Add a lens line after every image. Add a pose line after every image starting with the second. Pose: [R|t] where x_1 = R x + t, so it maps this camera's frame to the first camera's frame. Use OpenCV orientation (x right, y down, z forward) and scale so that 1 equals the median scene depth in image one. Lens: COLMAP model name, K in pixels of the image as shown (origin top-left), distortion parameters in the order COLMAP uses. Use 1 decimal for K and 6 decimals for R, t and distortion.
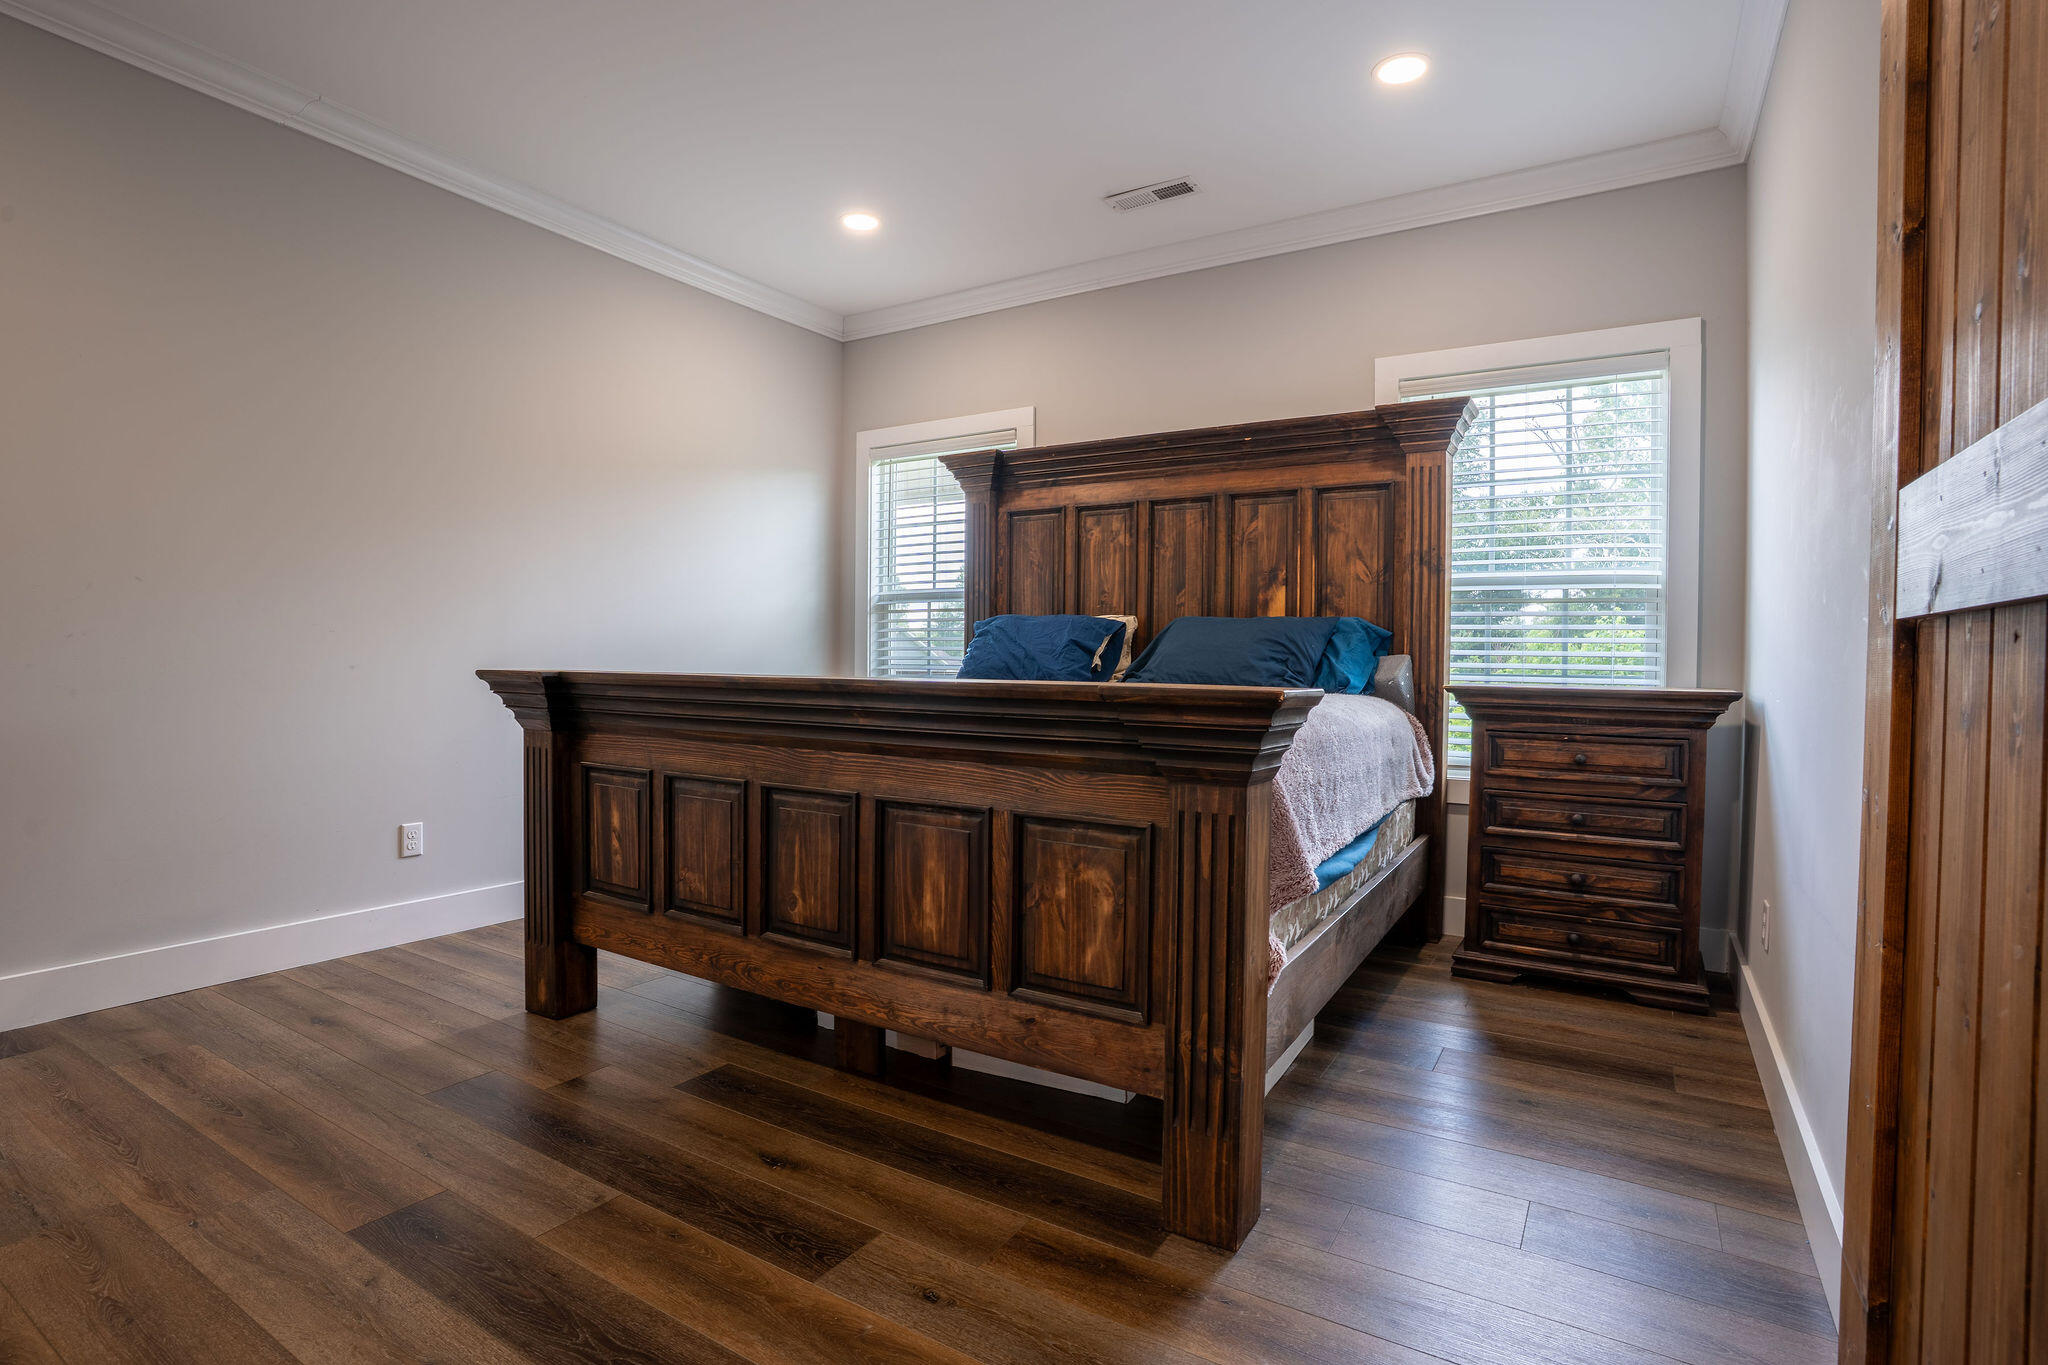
lens RADIAL K [[1005.5, 0, 1026.1], [0, 1005.5, 676.8], [0, 0, 1]] dist [-0.076455, 0.035131]
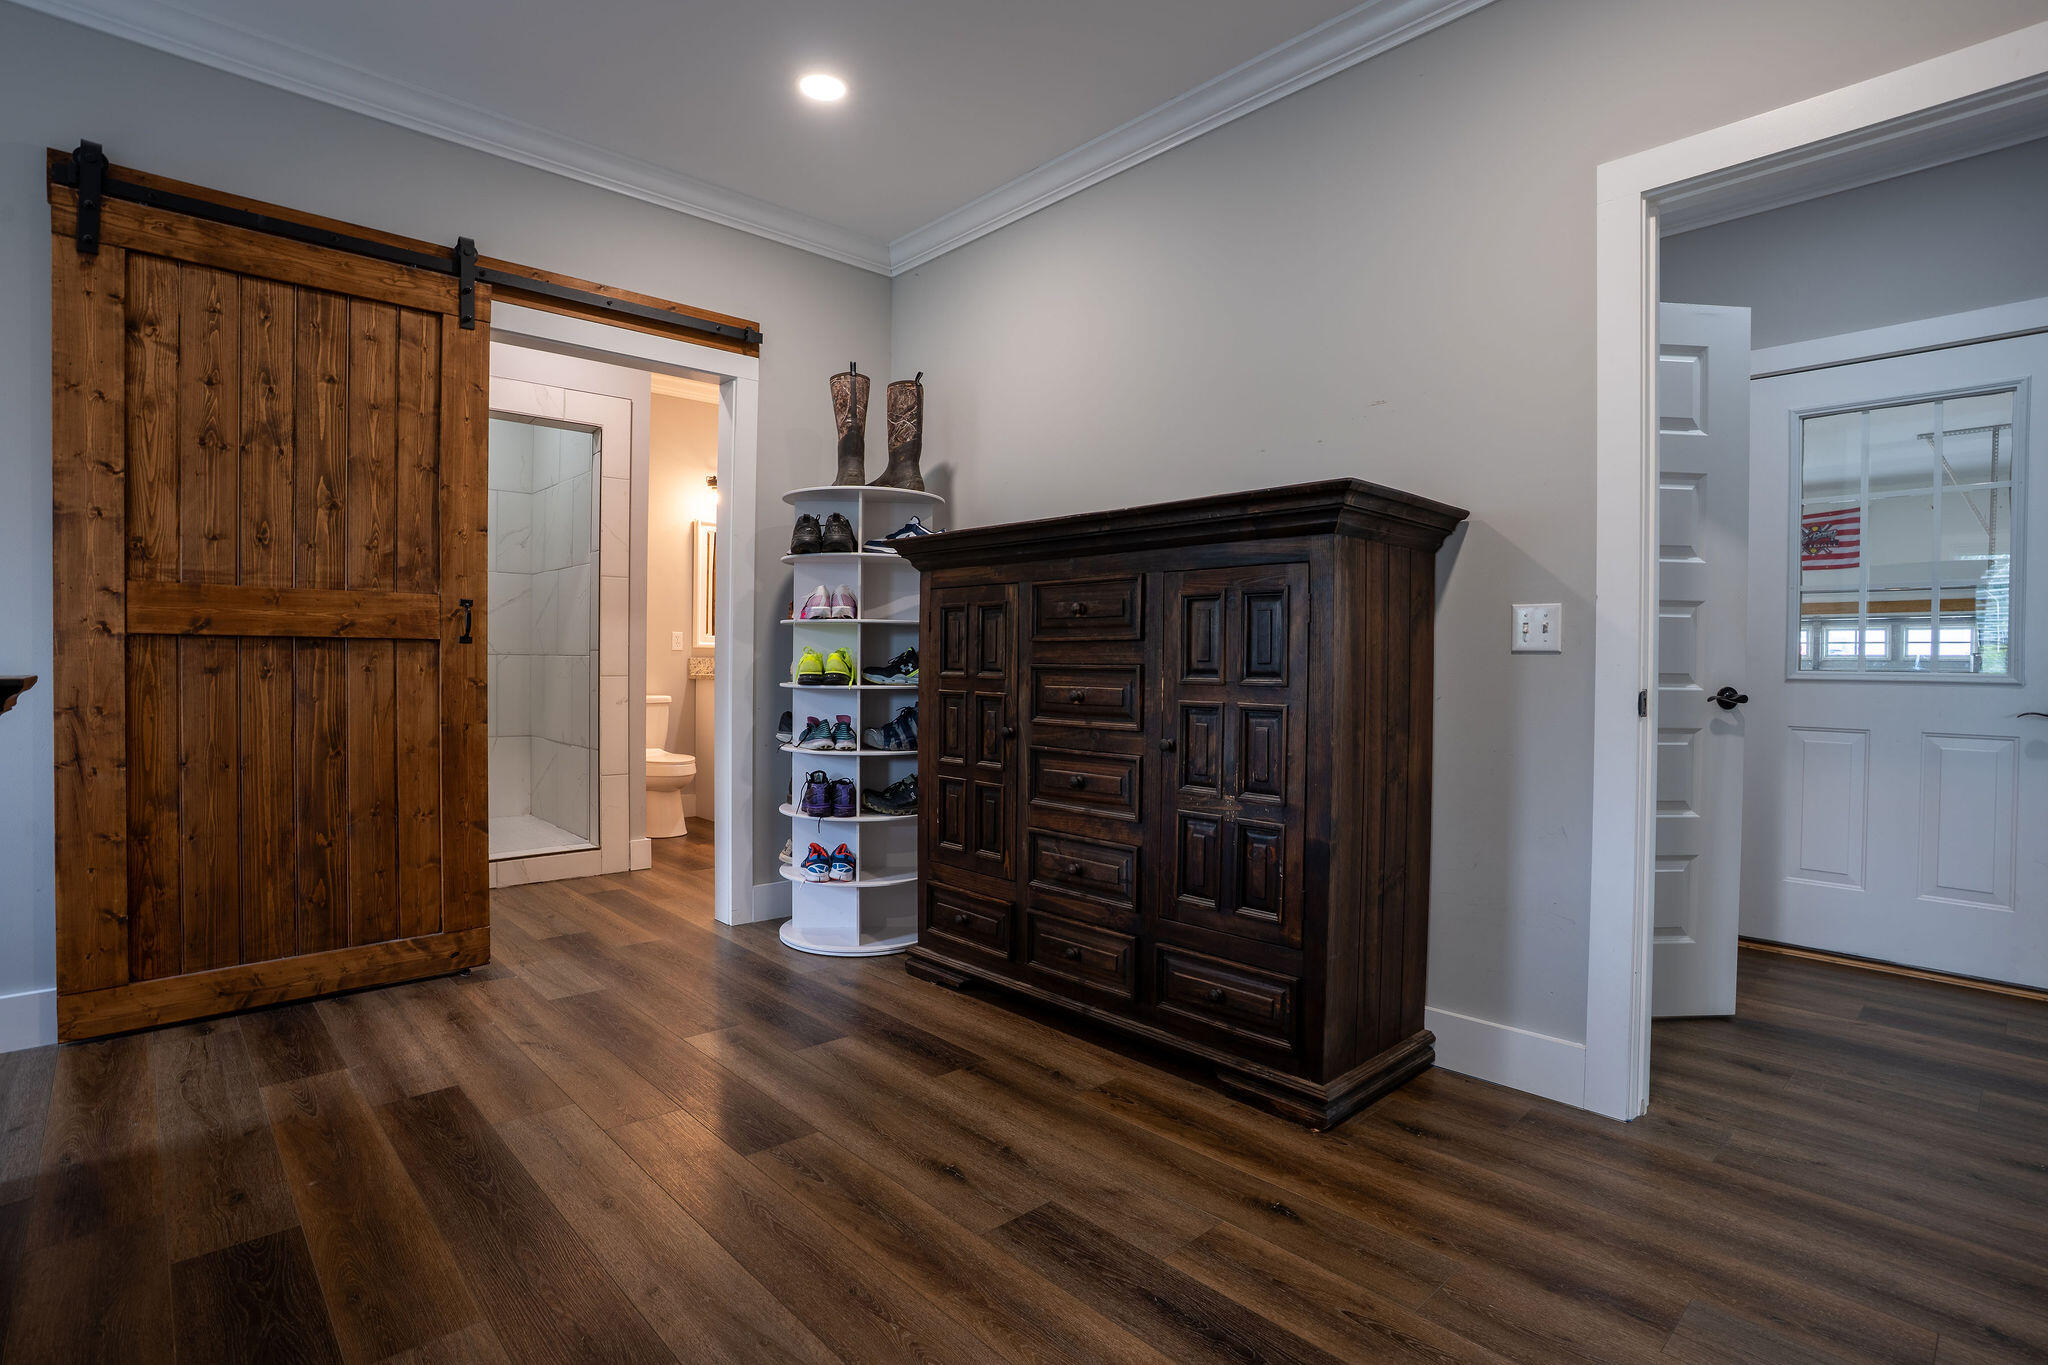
lens RADIAL K [[1005.5, 0, 1014.2], [0, 1005.5, 678.6], [0, 0, 1]] dist [-0.076455, 0.035131]
pose [[-0.965068, -0.026615, 0.260645, -0.758150], [-0.016959, 0.999086, 0.039227, -0.029483], [-0.261451, 0.033436, -0.964637, 1.096153]]
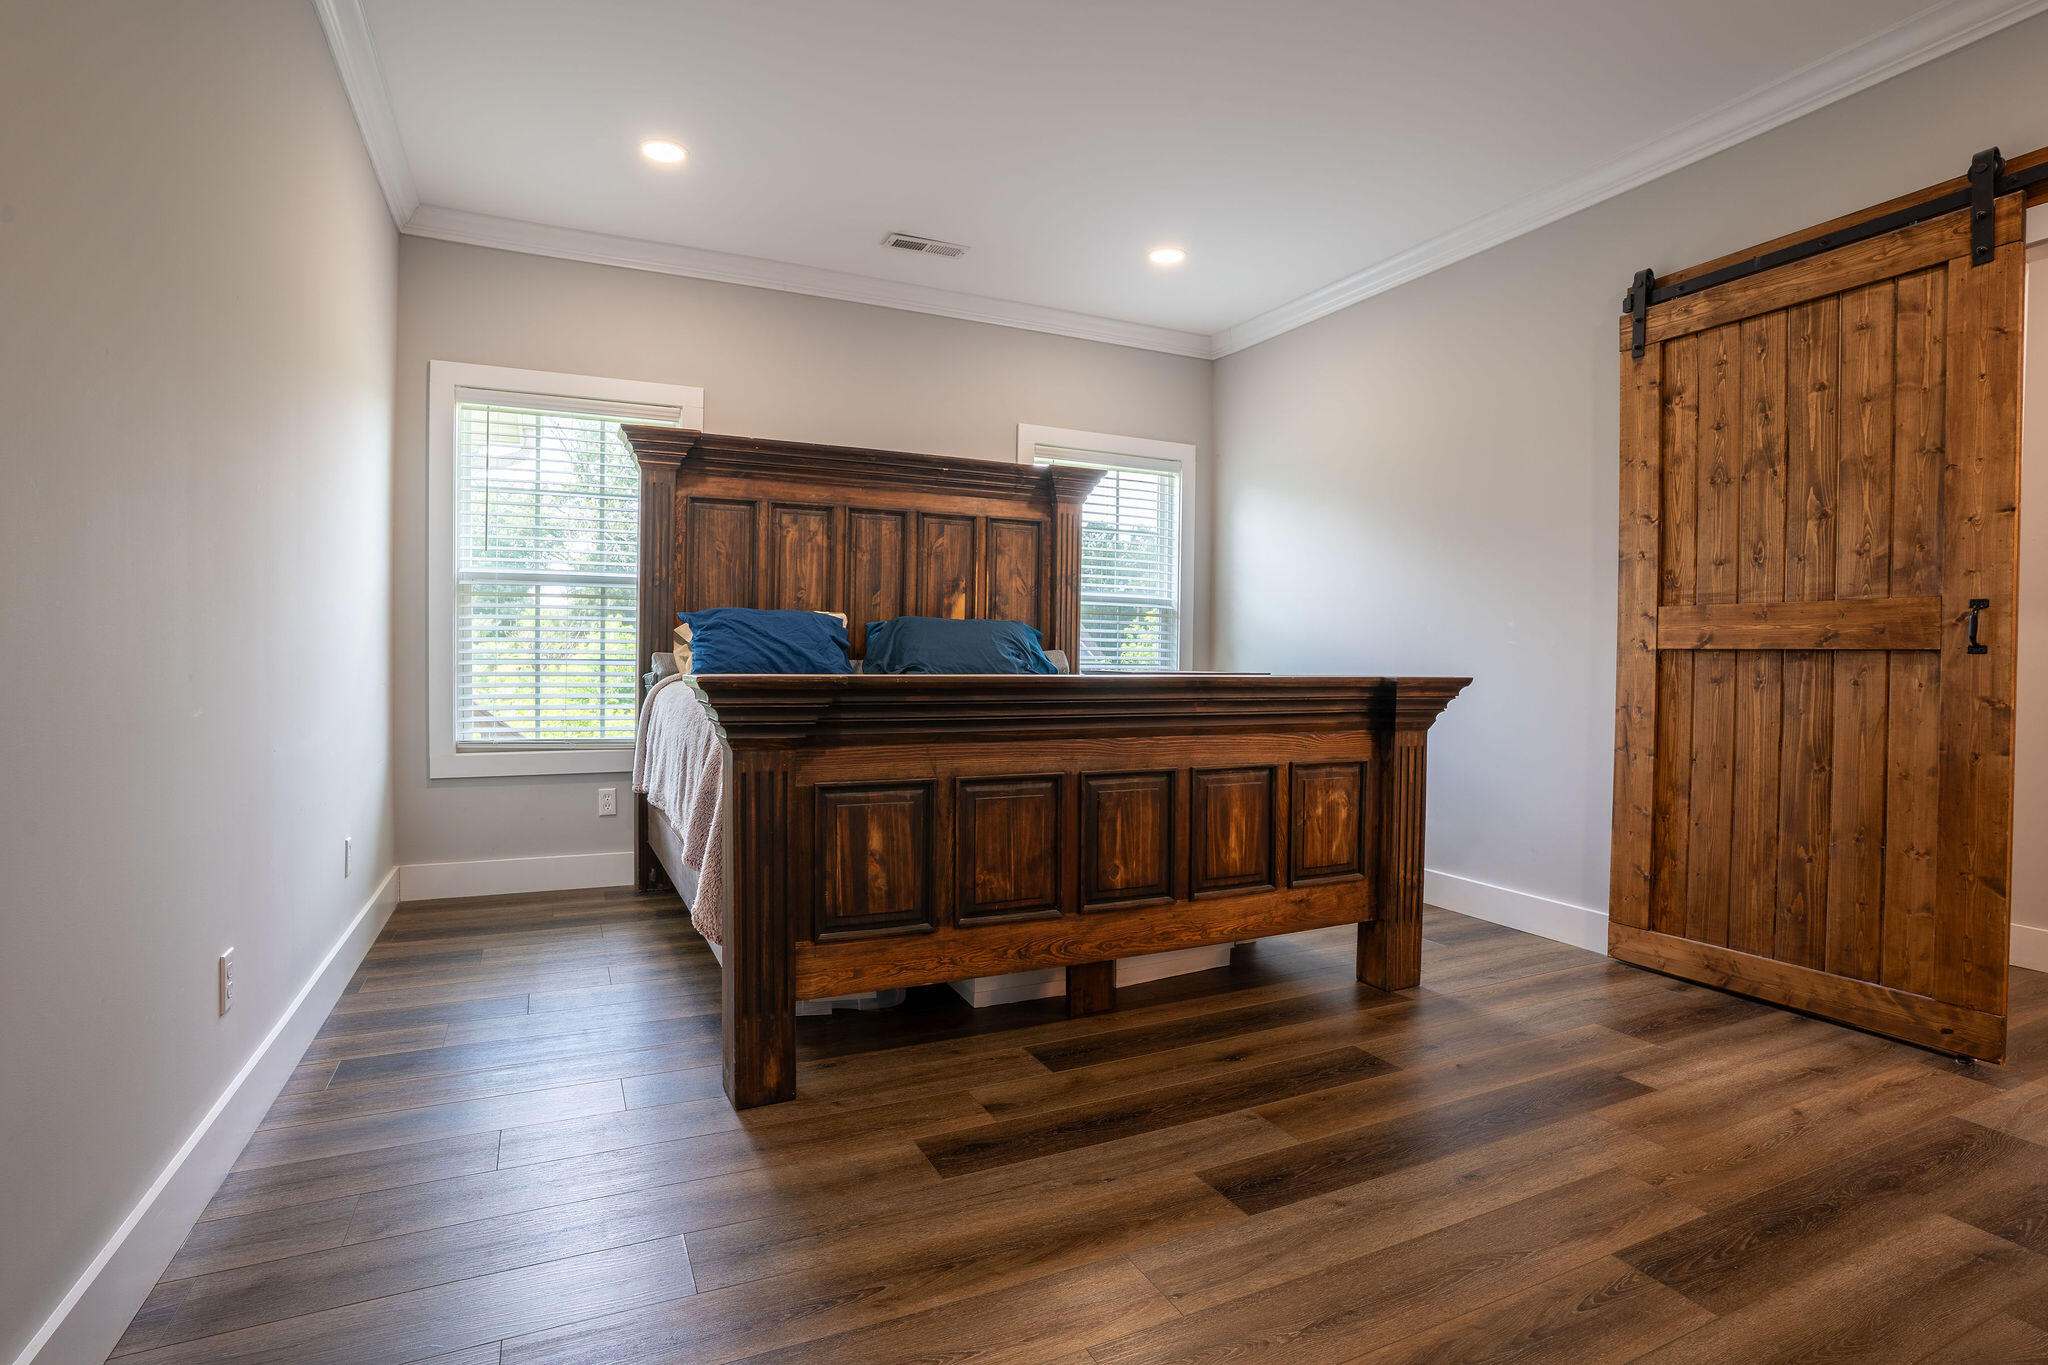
lens RADIAL K [[1005.5, 0, 1016.1], [0, 1005.5, 680.1], [0, 0, 1]] dist [-0.076455, 0.035131]
pose [[0.541845, -0.026708, 0.840054, -1.104036], [0.010455, 0.999632, 0.025038, -0.022078], [-0.840414, -0.004784, 0.541924, 0.409500]]
